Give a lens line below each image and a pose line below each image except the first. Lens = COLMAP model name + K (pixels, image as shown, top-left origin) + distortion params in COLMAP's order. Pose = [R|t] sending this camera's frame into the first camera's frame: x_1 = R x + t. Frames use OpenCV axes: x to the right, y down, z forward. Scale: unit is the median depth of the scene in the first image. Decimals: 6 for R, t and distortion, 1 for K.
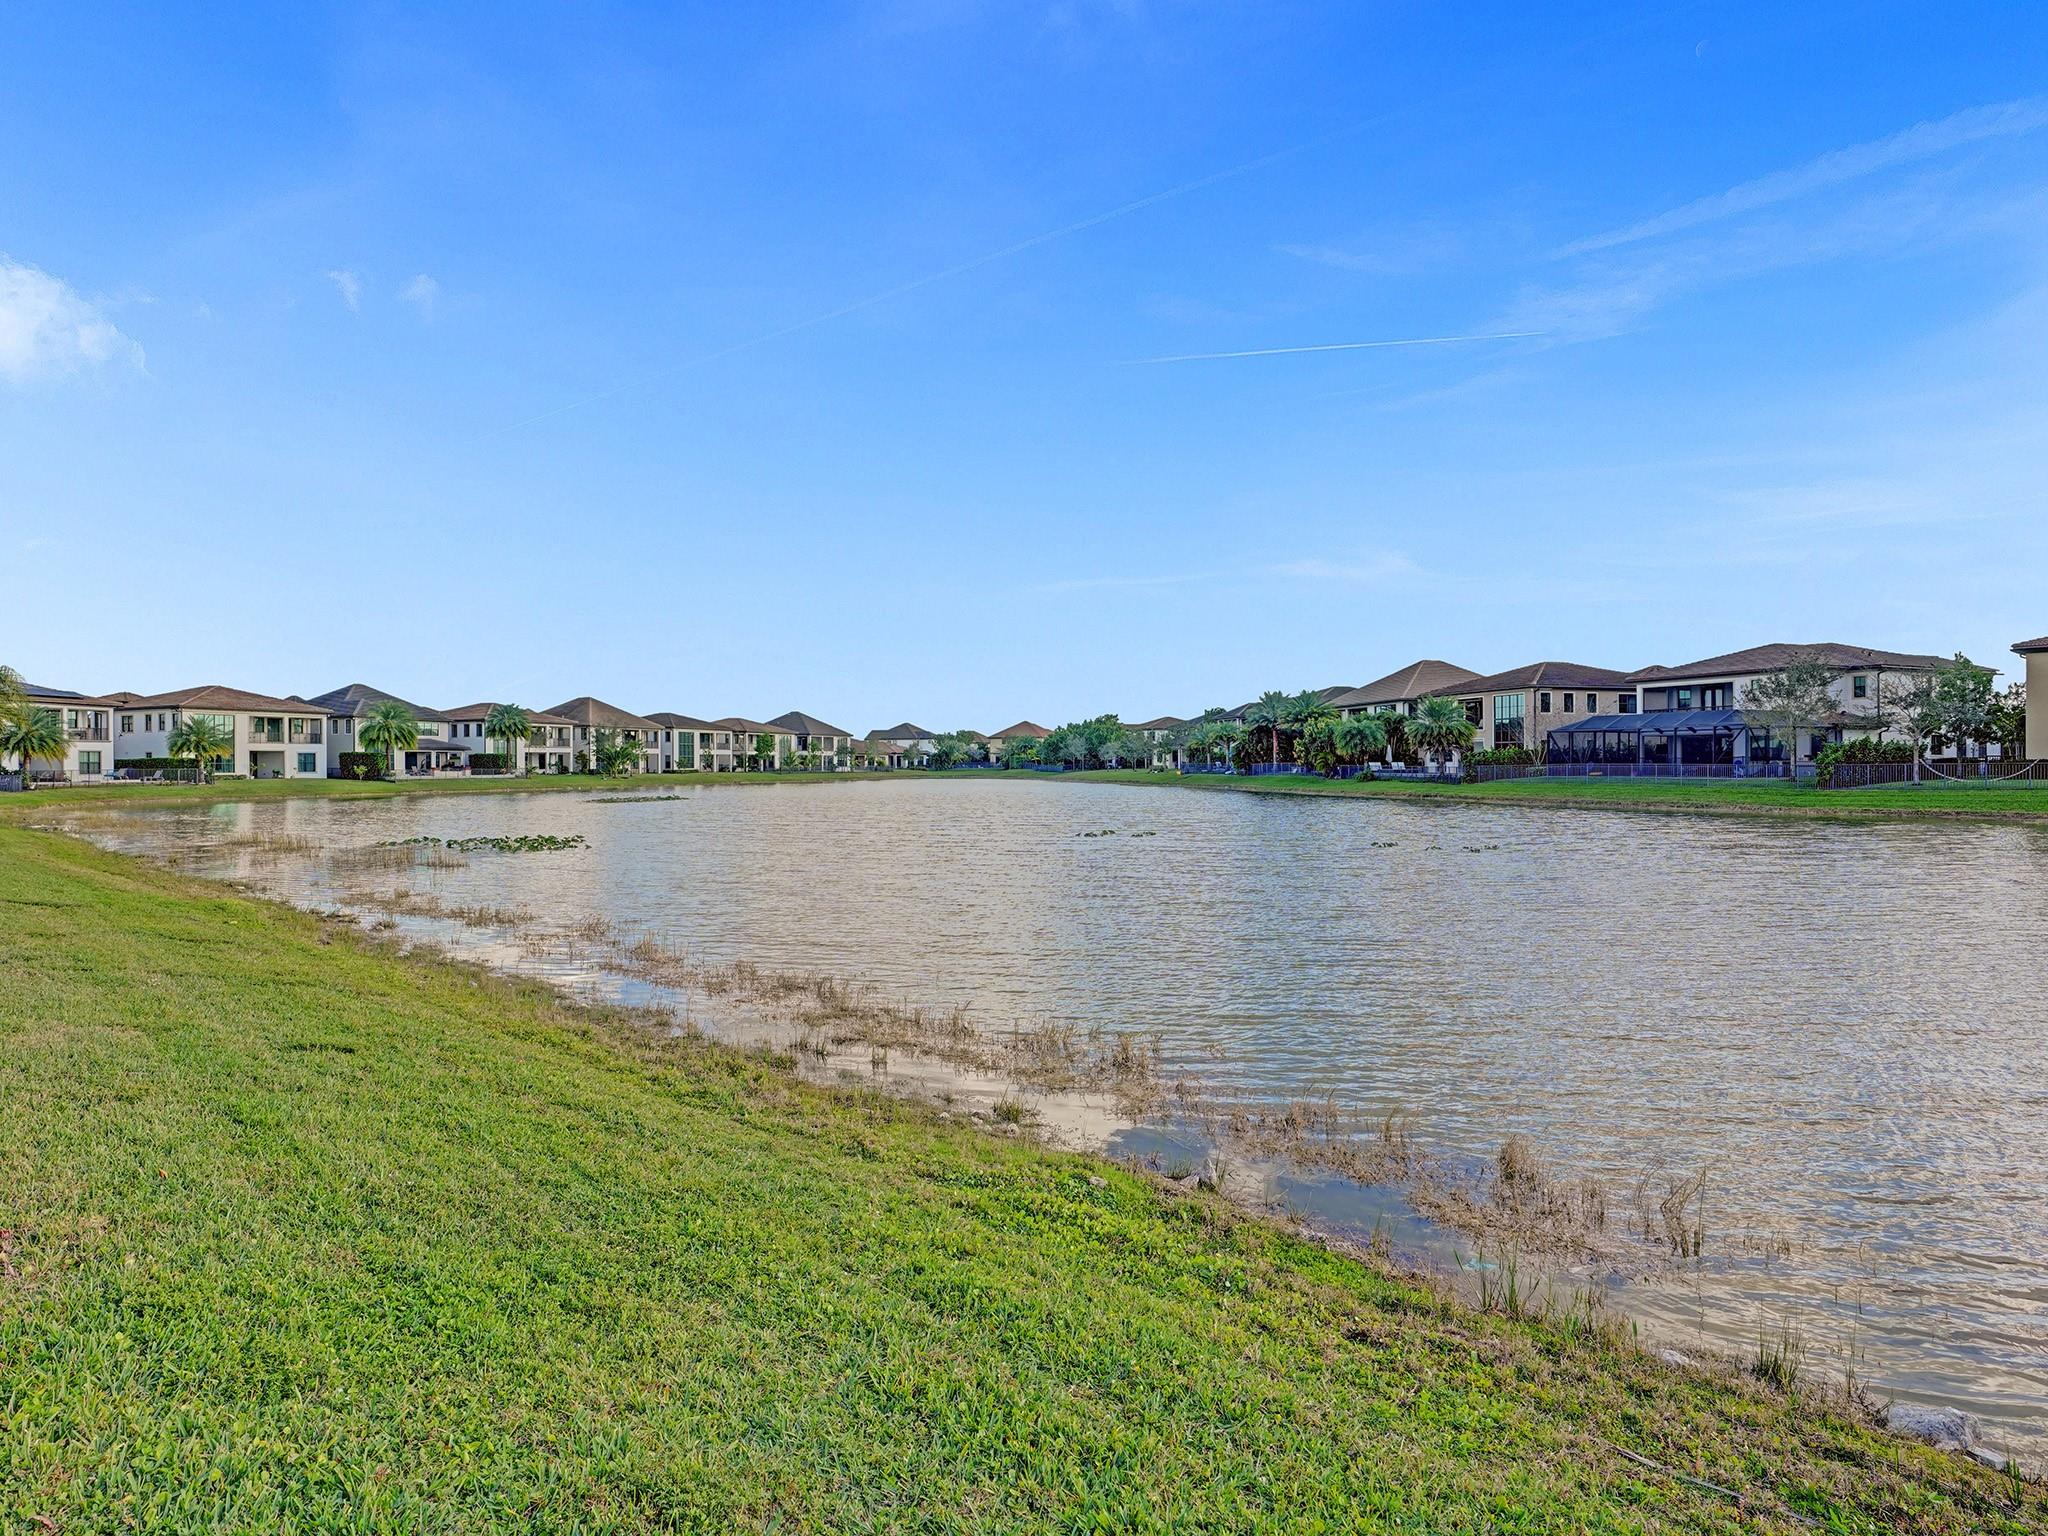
lens RADIAL K [[1056.4, 0, 1035.4], [0, 1056.4, 765.4], [0, 0, 1]] dist [-0.068883, 0.029661]
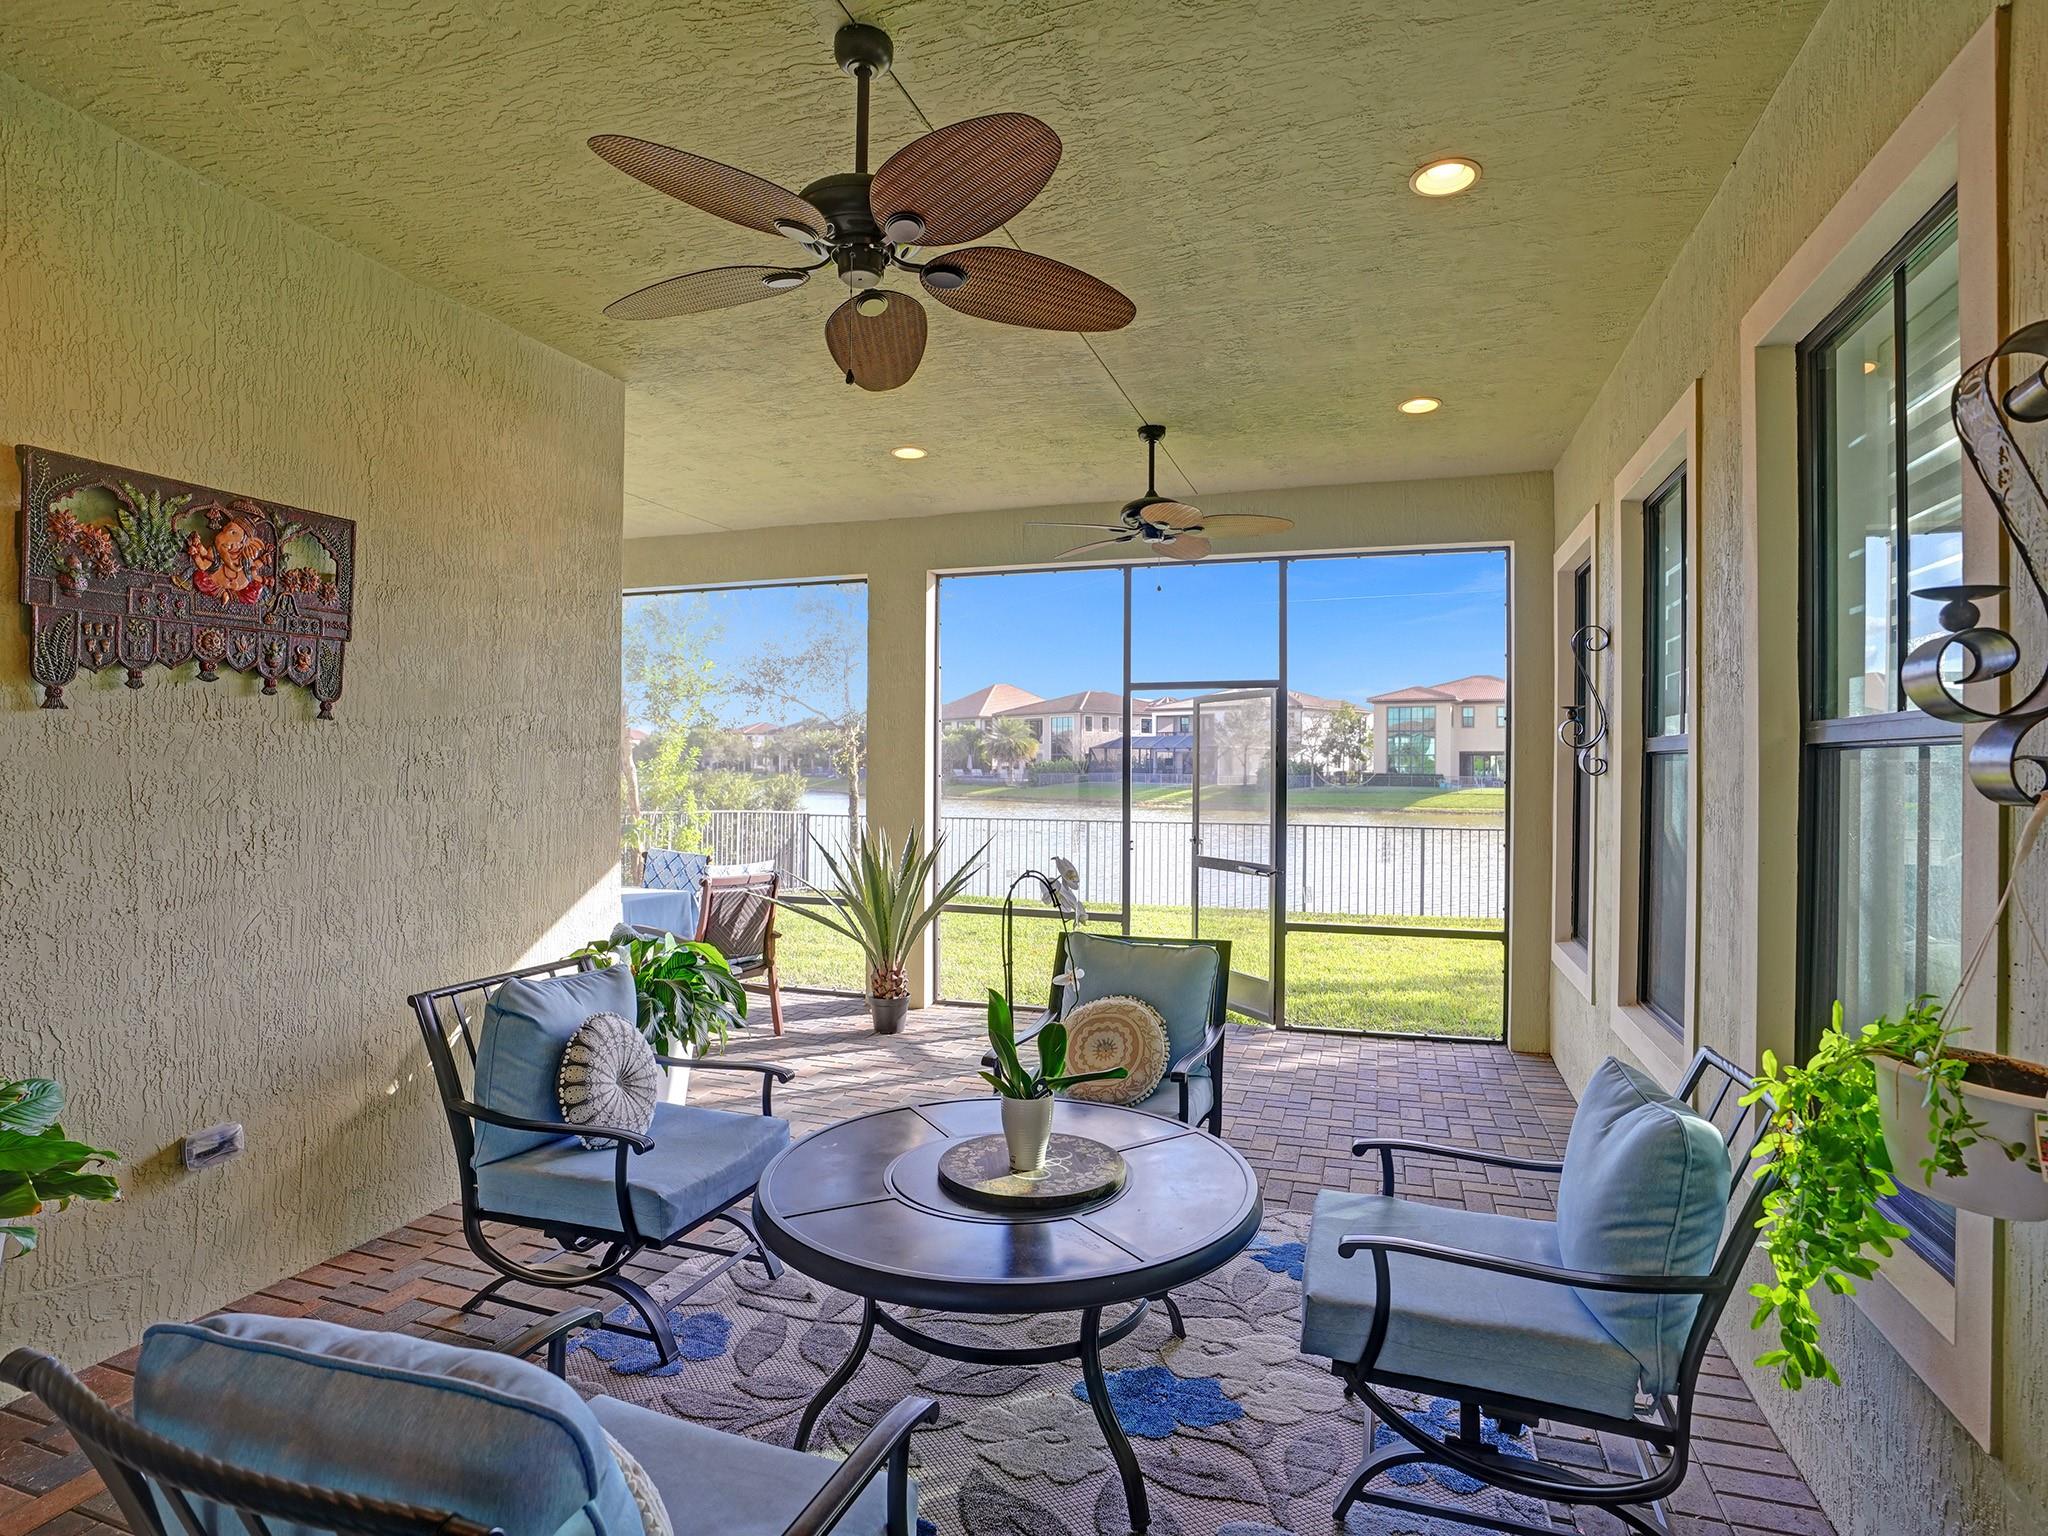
lens RADIAL K [[1056.4, 0, 1035.4], [0, 1056.4, 765.4], [0, 0, 1]] dist [-0.068883, 0.029661]
pose [[0.924016, 0.010084, 0.382222, -0.079705], [-0.009318, 0.999949, -0.003854, -0.005166], [-0.382241, -0.000001, 0.924063, -0.211106]]
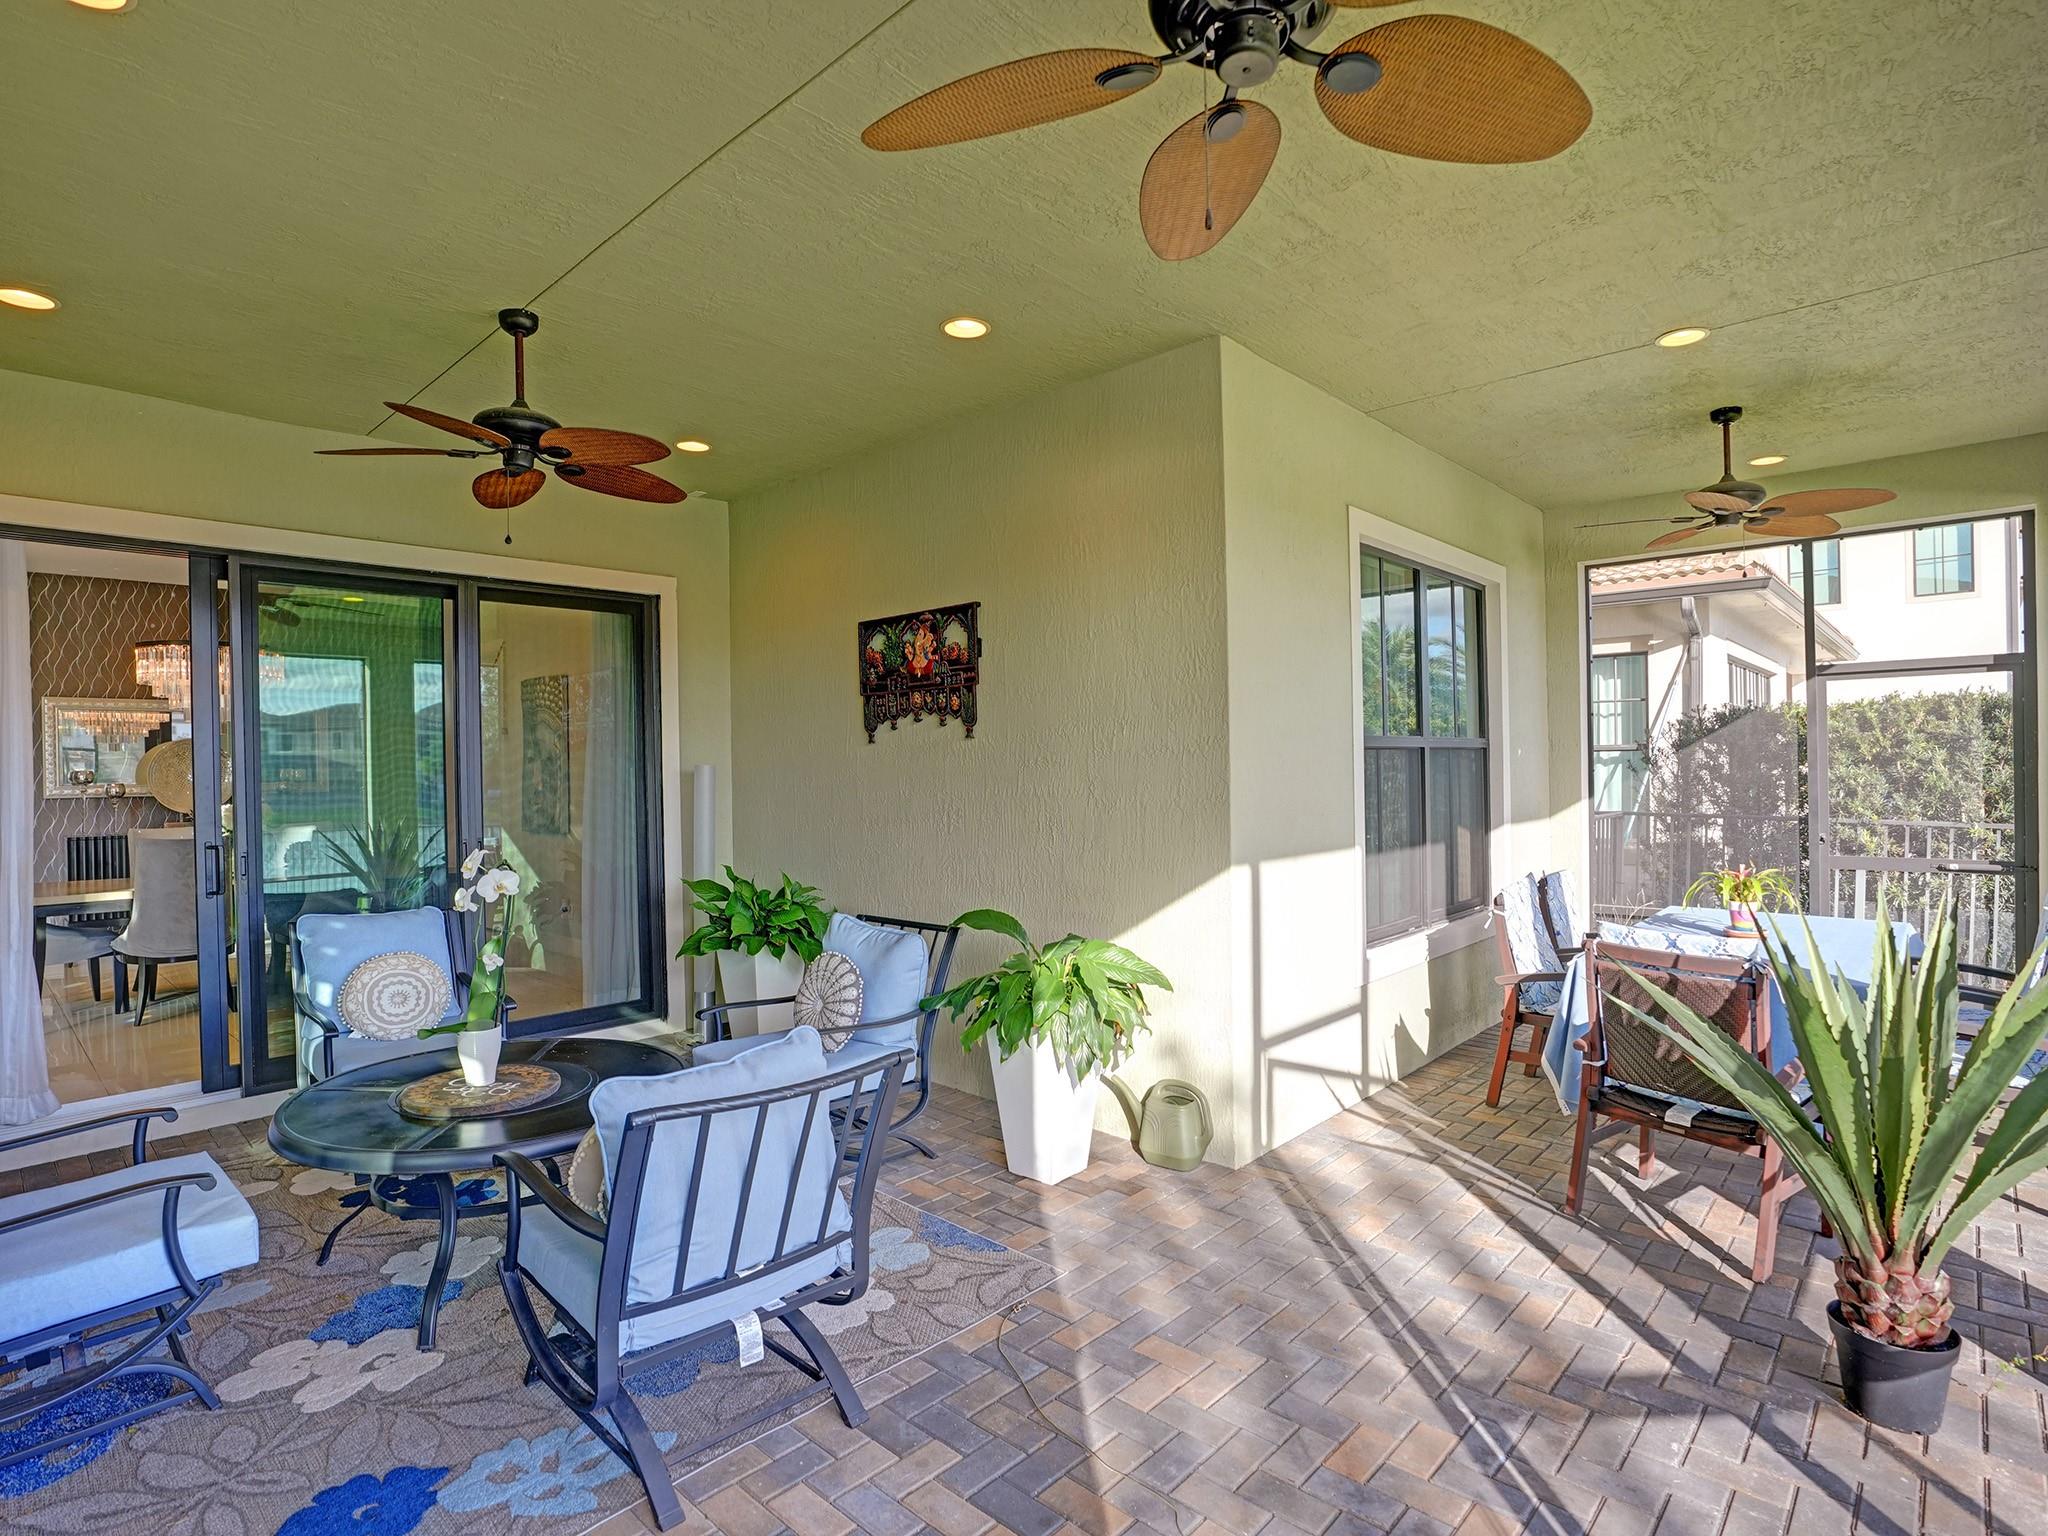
lens RADIAL K [[1065.3, 0, 1009.5], [0, 1065.3, 769.1], [0, 0, 1]] dist [-0.065596, 0.025570]
pose [[-0.037747, 0.008028, -0.999255, -0.030049], [0.014167, 0.999872, 0.007498, -0.005464], [0.999187, -0.013873, -0.037855, -0.161475]]
